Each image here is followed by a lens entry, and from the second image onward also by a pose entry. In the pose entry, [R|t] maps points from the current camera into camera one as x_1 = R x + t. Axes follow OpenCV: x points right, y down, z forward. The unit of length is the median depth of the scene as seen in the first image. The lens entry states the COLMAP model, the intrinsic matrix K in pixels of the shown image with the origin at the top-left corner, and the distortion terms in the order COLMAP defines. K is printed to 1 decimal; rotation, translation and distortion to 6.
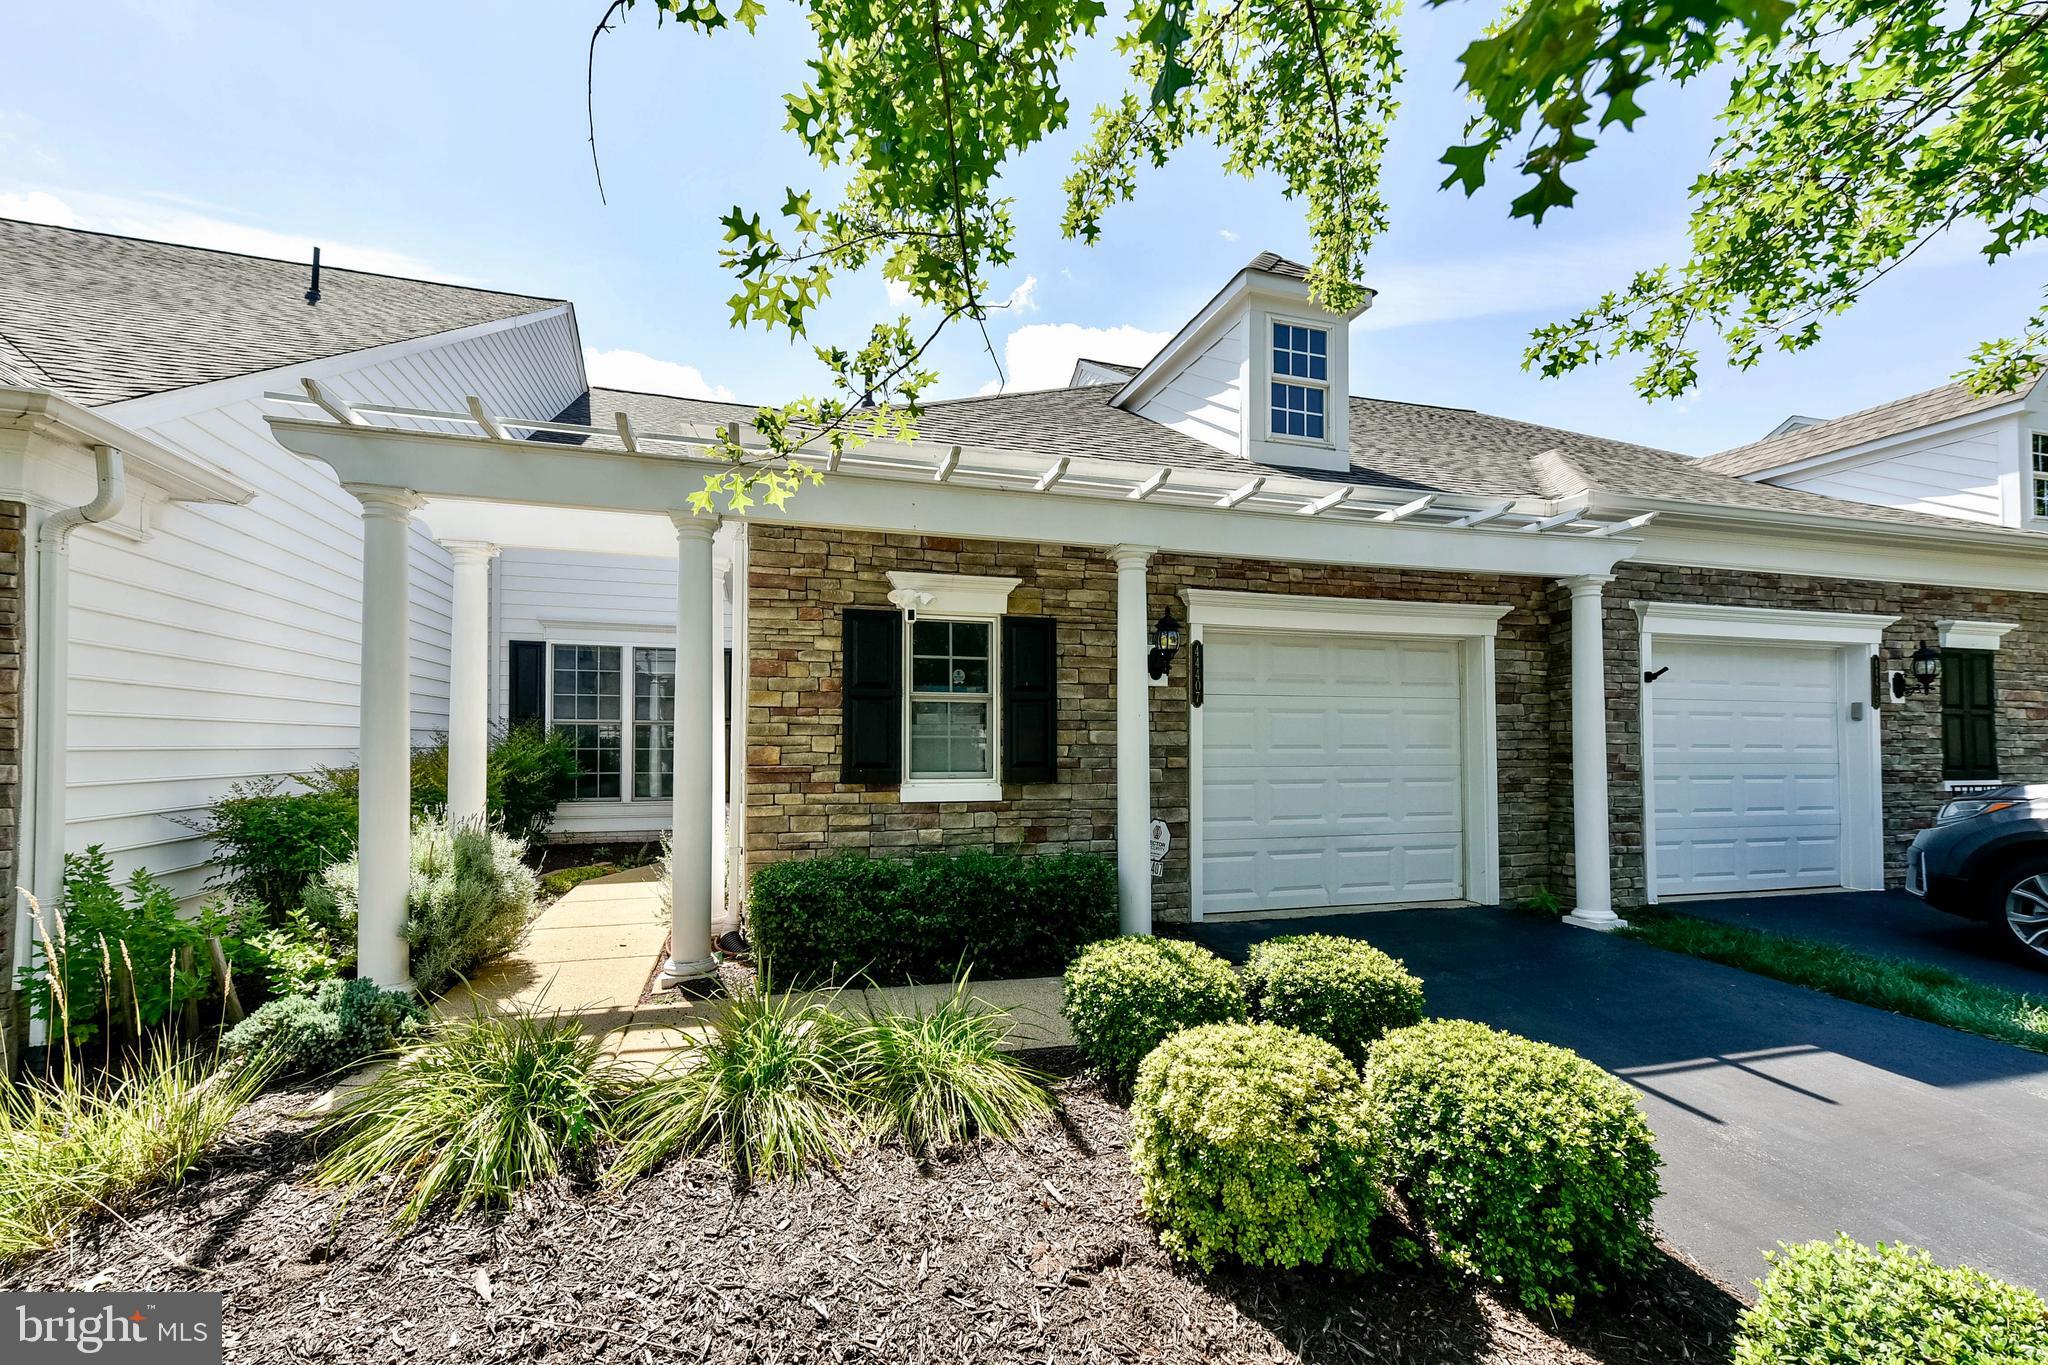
lens RADIAL K [[828.0, 0, 1015.2], [0, 828.0, 728.2], [0, 0, 1]] dist [0.012053, 0.000222]
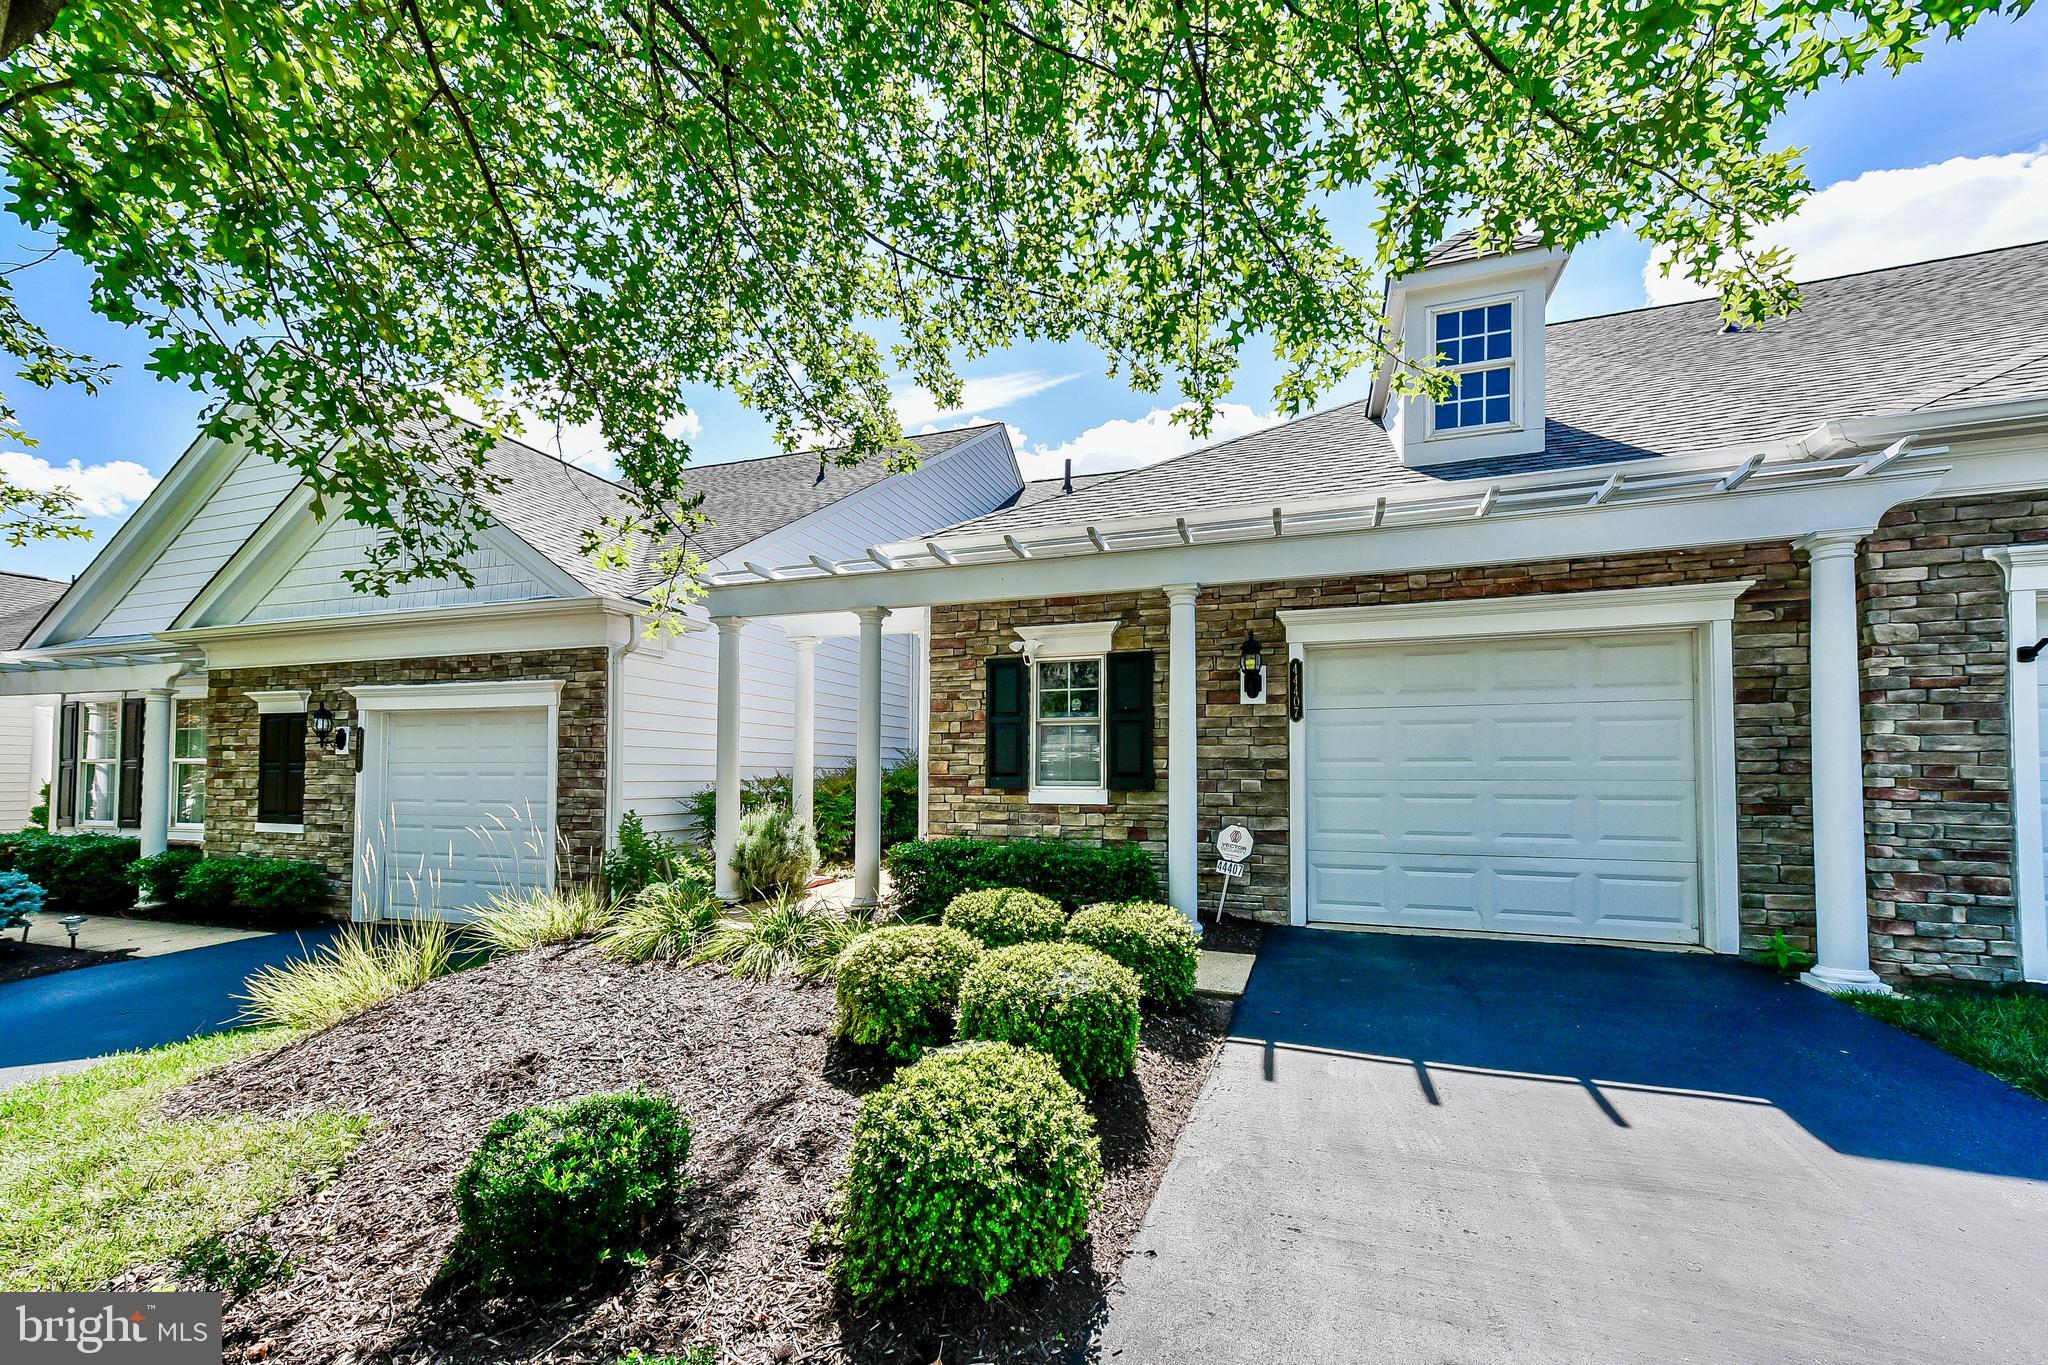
lens RADIAL K [[848.5, 0, 1021.9], [0, 848.5, 757.4], [0, 0, 1]] dist [0.011288, -0.000072]
pose [[0.811636, -0.013208, -0.584015, 0.606809], [0.009647, 0.999911, -0.009208, 0.028176], [0.584084, 0.001840, 0.811691, -0.085739]]
